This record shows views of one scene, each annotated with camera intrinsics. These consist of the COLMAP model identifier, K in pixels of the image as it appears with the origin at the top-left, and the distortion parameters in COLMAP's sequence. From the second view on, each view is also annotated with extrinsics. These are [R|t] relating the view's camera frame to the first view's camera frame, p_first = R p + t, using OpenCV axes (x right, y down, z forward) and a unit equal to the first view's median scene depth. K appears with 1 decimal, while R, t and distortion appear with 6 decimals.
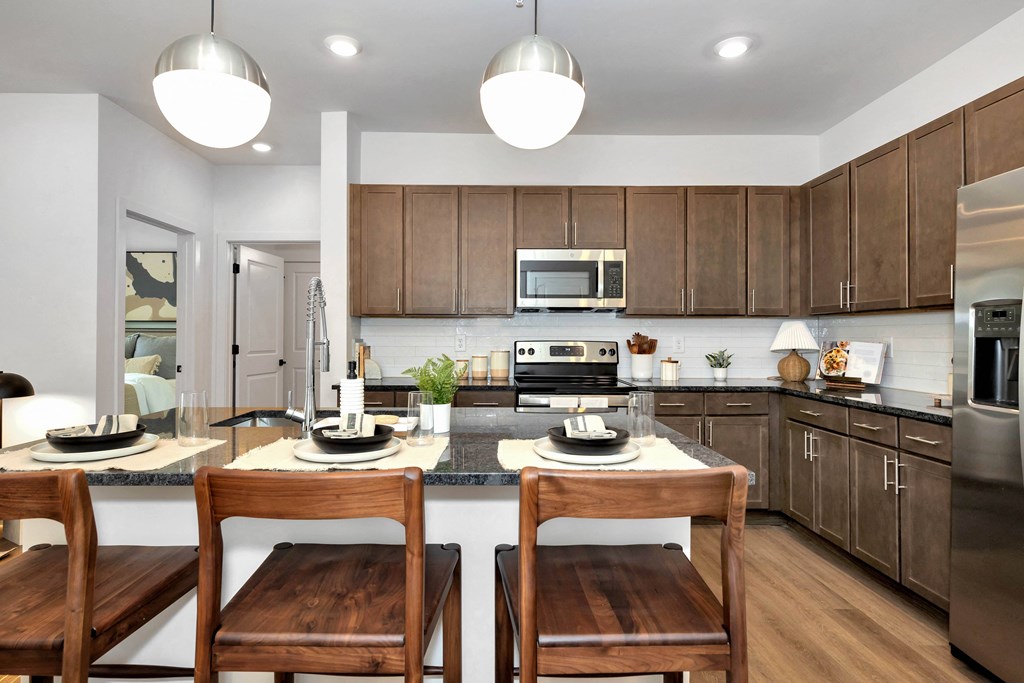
lens RADIAL K [[551.5, 0, 512.0], [0, 551.5, 341.5], [0, 0, 1]] dist [-0.000289, 0.000451]
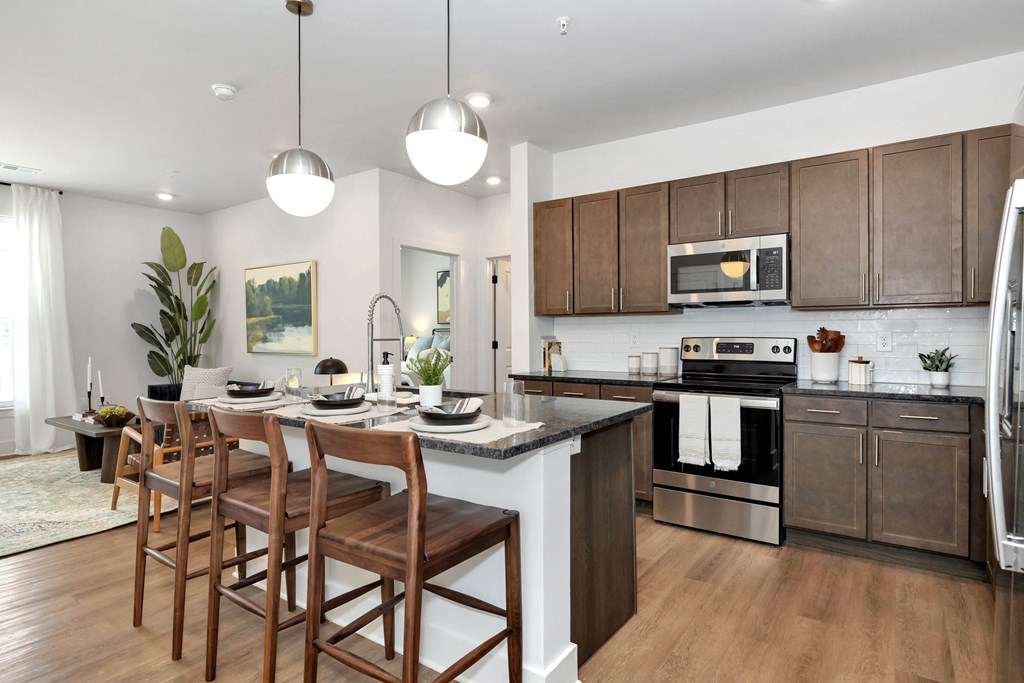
lens RADIAL K [[573.3, 0, 510.8], [0, 573.3, 336.6], [0, 0, 1]] dist [-0.003982, -0.001101]
pose [[0.809923, -0.003960, -0.586523, 0.362101], [0.002050, 0.999990, -0.003922, 0.000911], [0.586533, 0.001974, 0.809923, -0.003854]]
